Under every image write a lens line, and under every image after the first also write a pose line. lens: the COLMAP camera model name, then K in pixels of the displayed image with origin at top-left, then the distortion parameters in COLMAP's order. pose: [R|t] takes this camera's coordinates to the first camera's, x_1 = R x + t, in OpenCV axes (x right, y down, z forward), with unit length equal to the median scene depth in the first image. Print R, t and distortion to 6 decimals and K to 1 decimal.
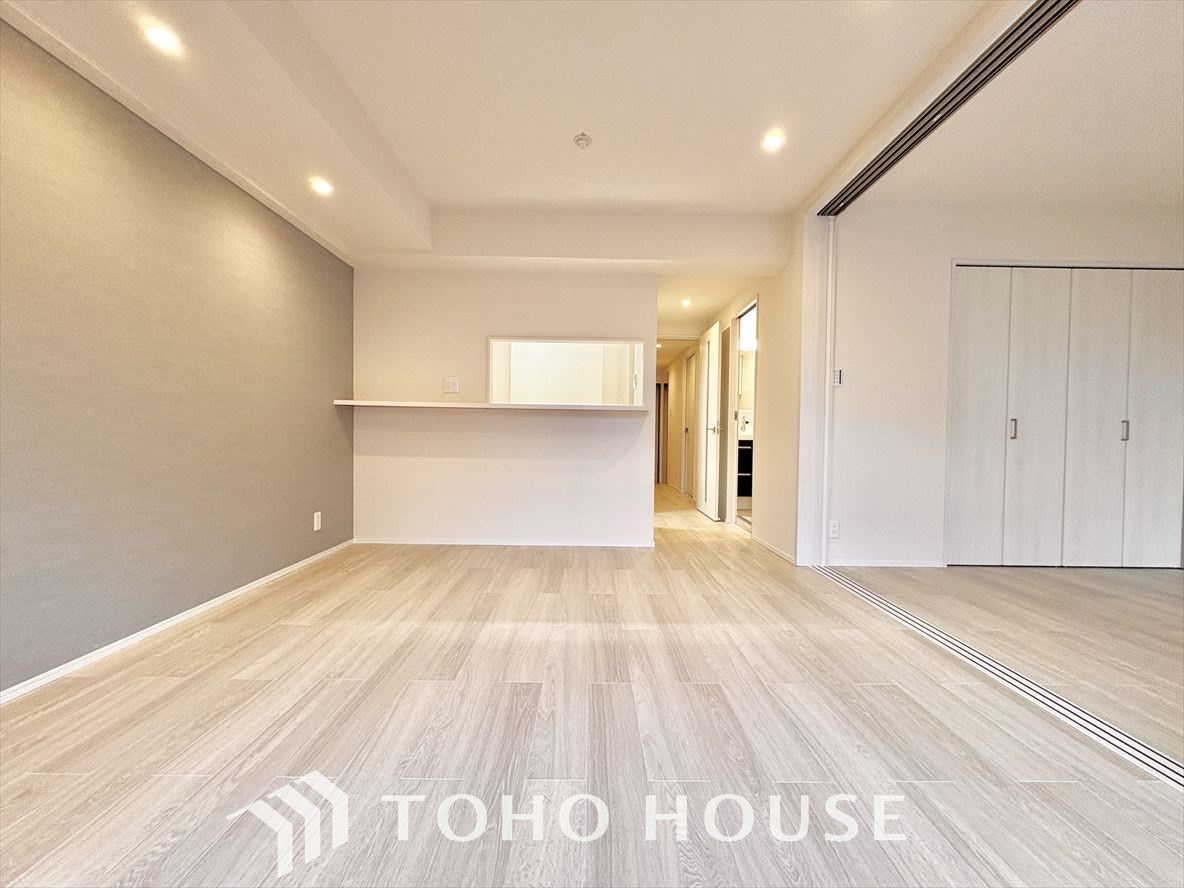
lens RADIAL K [[471.6, 0, 592.3], [0, 471.6, 444.1], [0, 0, 1]] dist [0.001117, -0.000070]
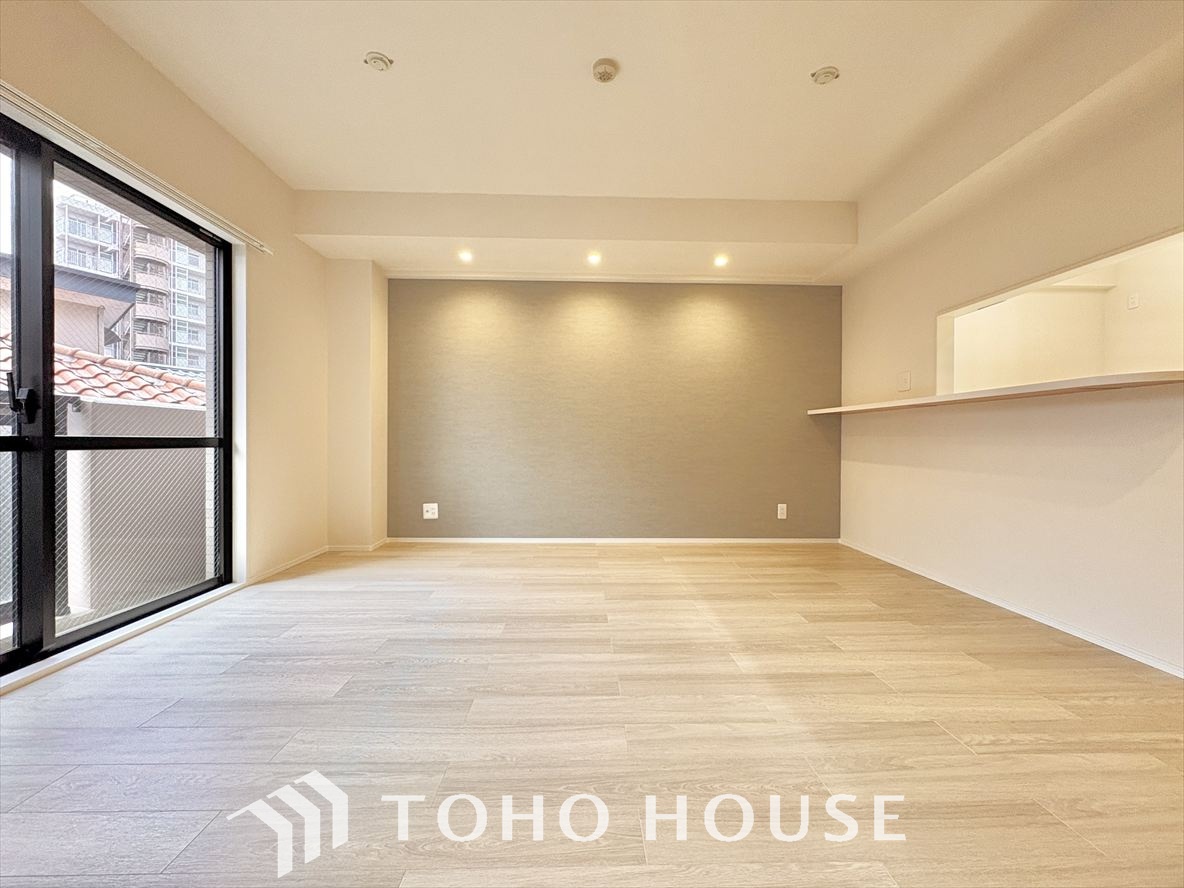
lens RADIAL K [[471.6, 0, 593.0], [0, 471.6, 444.0], [0, 0, 1]] dist [0.001117, -0.000070]
pose [[0.021001, -0.006397, -0.999759, 0.701823], [-0.024069, 0.999686, -0.006902, 0.010123], [0.999490, 0.024208, 0.020840, 0.532497]]
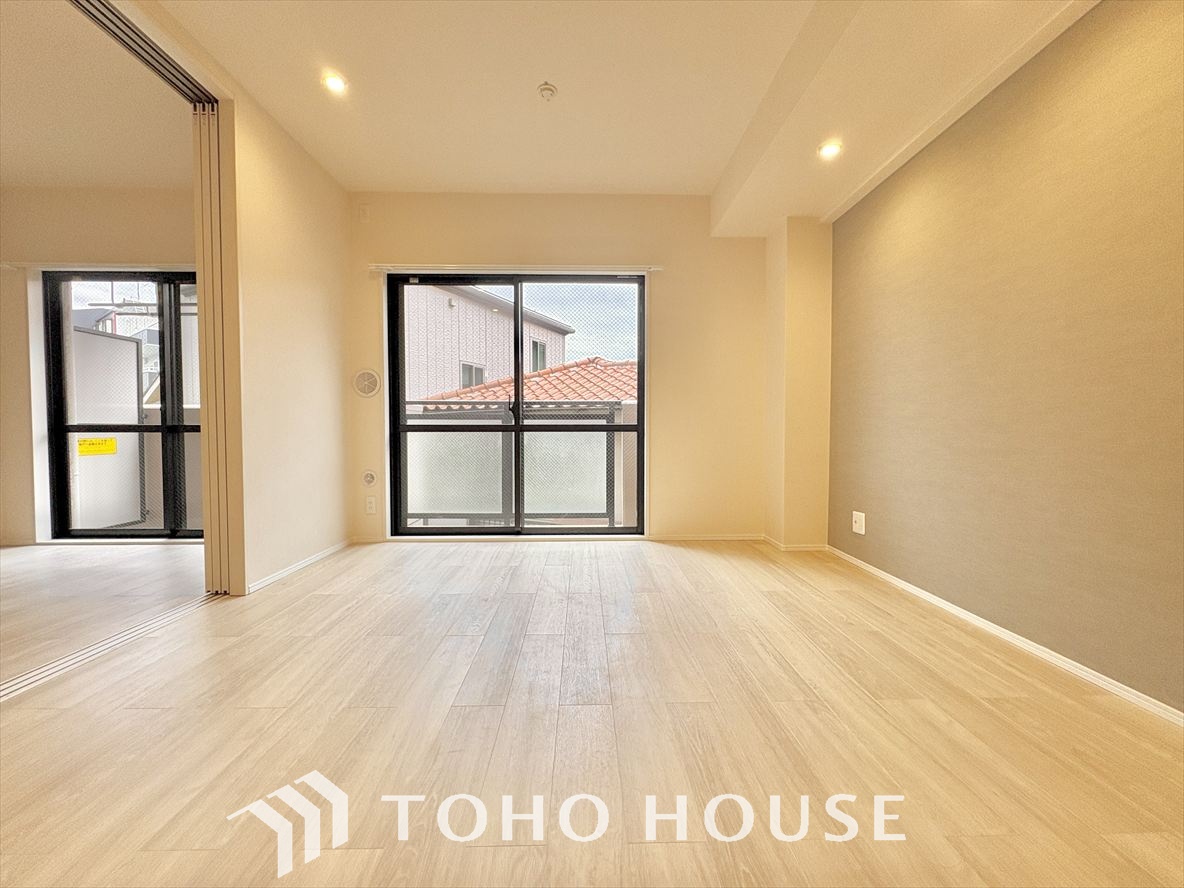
lens RADIAL K [[471.6, 0, 592.2], [0, 471.6, 444.1], [0, 0, 1]] dist [0.001117, -0.000070]
pose [[-0.999812, -0.012238, -0.015026, -0.083647], [-0.012938, 0.998792, 0.047410, 0.003670], [0.014428, 0.047596, -0.998762, 1.049597]]
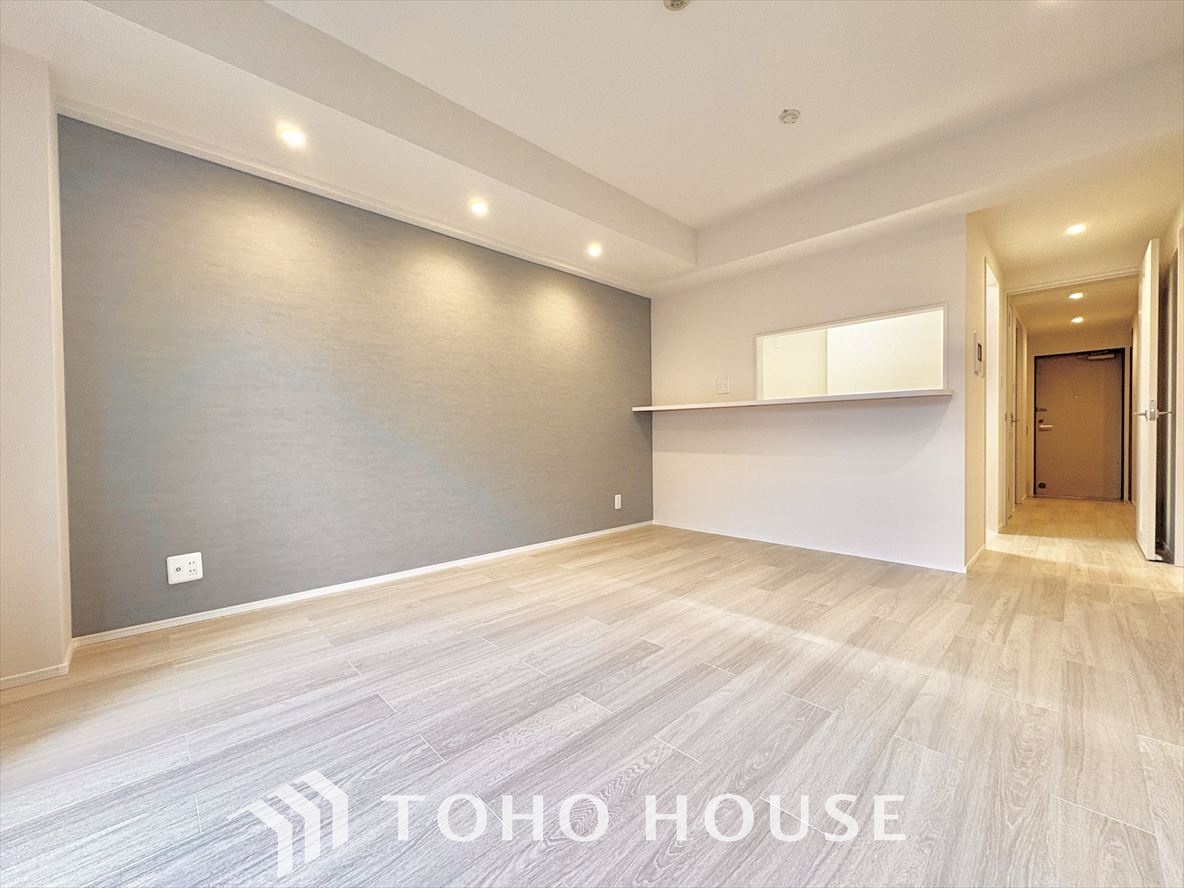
lens RADIAL K [[471.6, 0, 592.6], [0, 471.6, 445.3], [0, 0, 1]] dist [0.001117, -0.000070]
pose [[0.691486, -0.007735, -0.722349, 0.343055], [0.006046, 0.999970, -0.004920, 0.015355], [0.722365, -0.000965, 0.691512, 0.055804]]
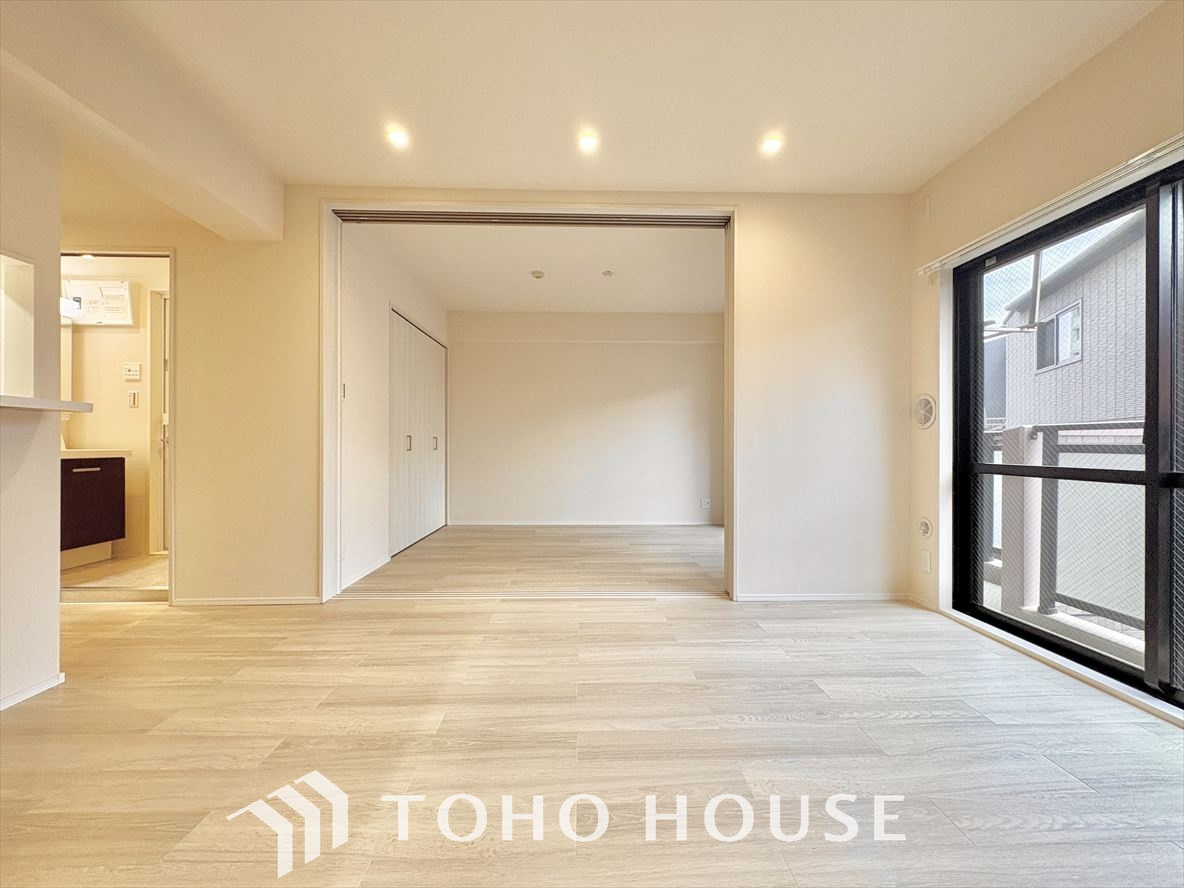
lens RADIAL K [[471.6, 0, 592.0], [0, 471.6, 442.8], [0, 0, 1]] dist [0.001117, -0.000070]
pose [[-0.020851, -0.008811, 0.999744, -0.490178], [0.016491, 0.999822, 0.009156, -0.040829], [-0.999647, 0.016677, -0.020702, 0.570511]]
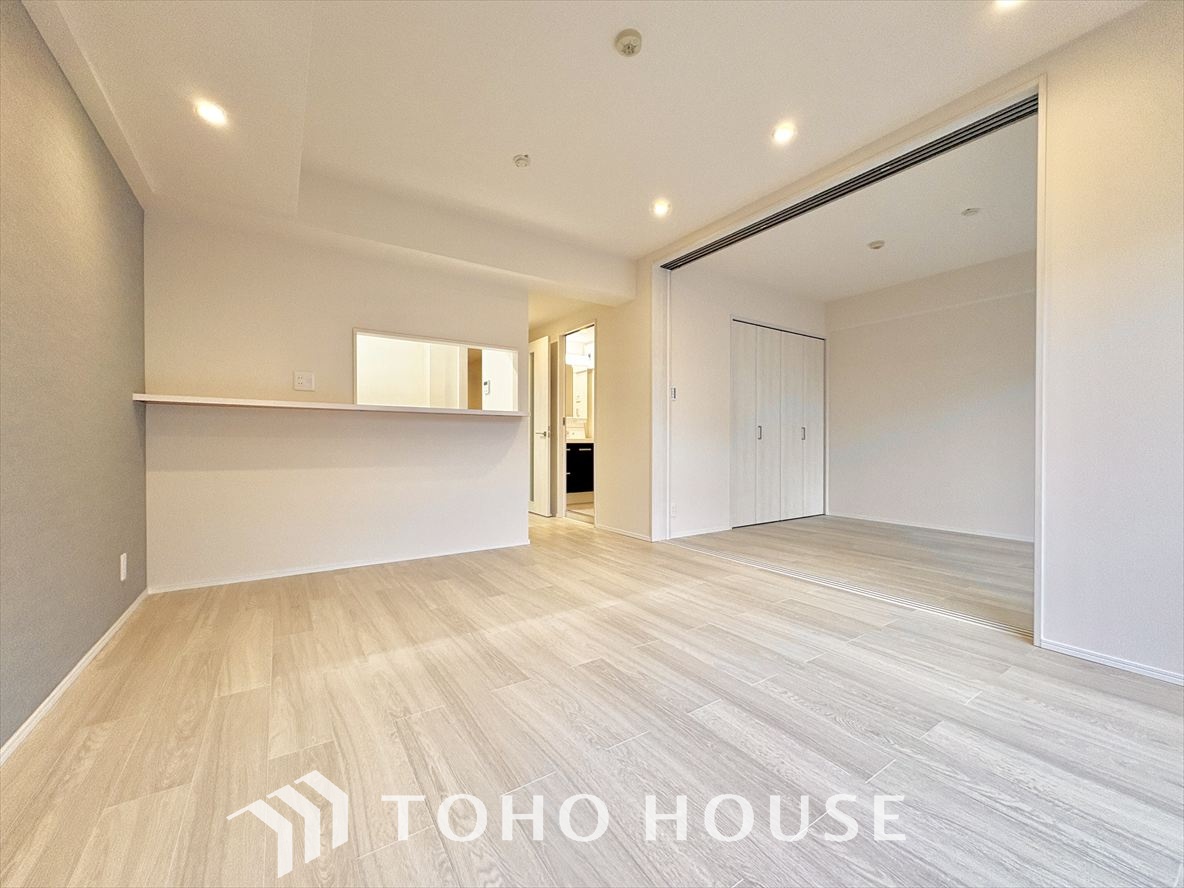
lens RADIAL K [[471.6, 0, 593.7], [0, 471.6, 443.4], [0, 0, 1]] dist [0.001117, -0.000070]
pose [[0.834627, -0.014293, 0.550630, -0.426817], [0.020447, 0.999778, -0.005041, -0.001233], [-0.550436, 0.015467, 0.834734, 0.035205]]
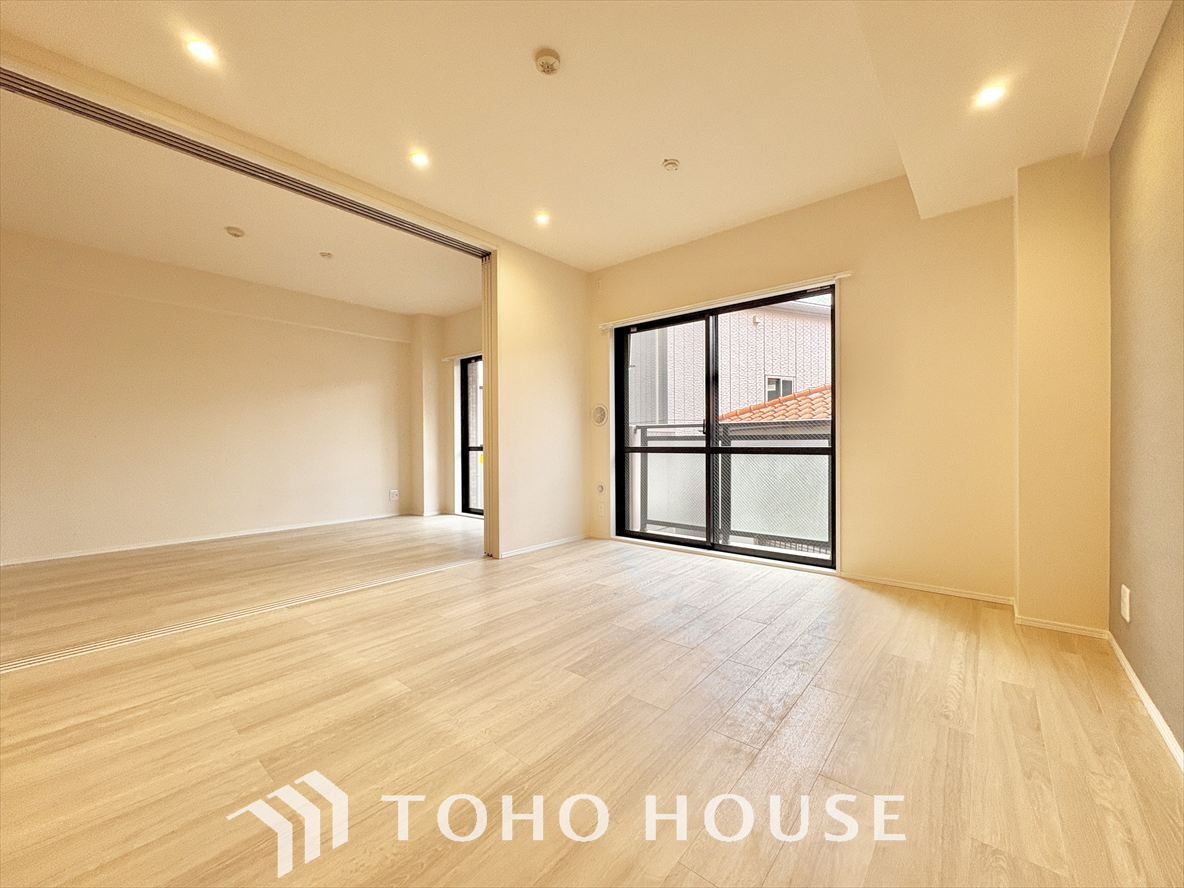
lens RADIAL K [[471.6, 0, 591.9], [0, 471.6, 443.4], [0, 0, 1]] dist [0.001117, -0.000070]
pose [[-0.759615, -0.009937, 0.650298, -0.508598], [0.008469, 0.999647, 0.025167, -0.032005], [-0.650318, 0.024625, -0.759263, 1.039741]]
